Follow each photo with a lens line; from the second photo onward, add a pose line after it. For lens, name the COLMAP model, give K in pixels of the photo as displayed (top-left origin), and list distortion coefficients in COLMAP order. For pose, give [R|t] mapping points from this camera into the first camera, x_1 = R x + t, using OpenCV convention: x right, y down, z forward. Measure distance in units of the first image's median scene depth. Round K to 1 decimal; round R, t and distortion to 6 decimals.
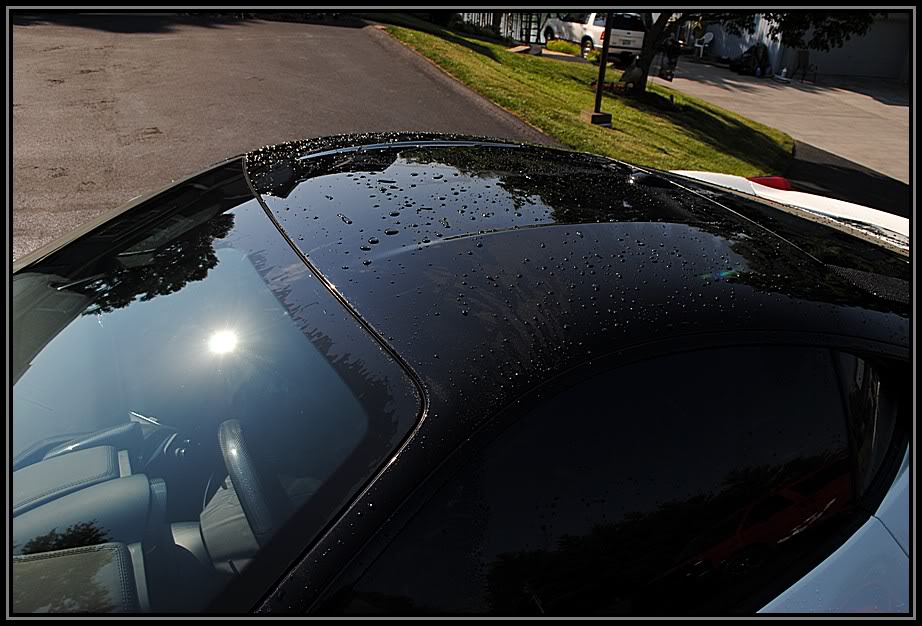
lens RADIAL K [[718.2, 0, 456.3], [0, 718.2, 315.3], [0, 0, 1]] dist [-0.071128, 0.003398]
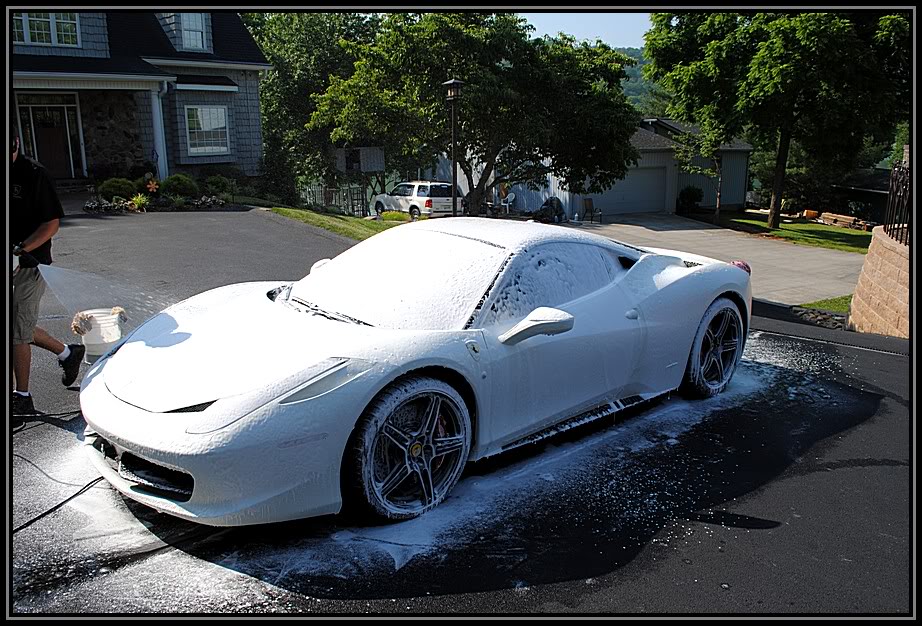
lens RADIAL K [[718.2, 0, 456.1], [0, 718.2, 313.6], [0, 0, 1]] dist [-0.071128, 0.003398]
pose [[0.964904, -0.119366, 0.233906, -0.049423], [0.170811, 0.961831, -0.213788, 0.048583], [-0.199459, 0.246239, 0.948463, -0.106003]]
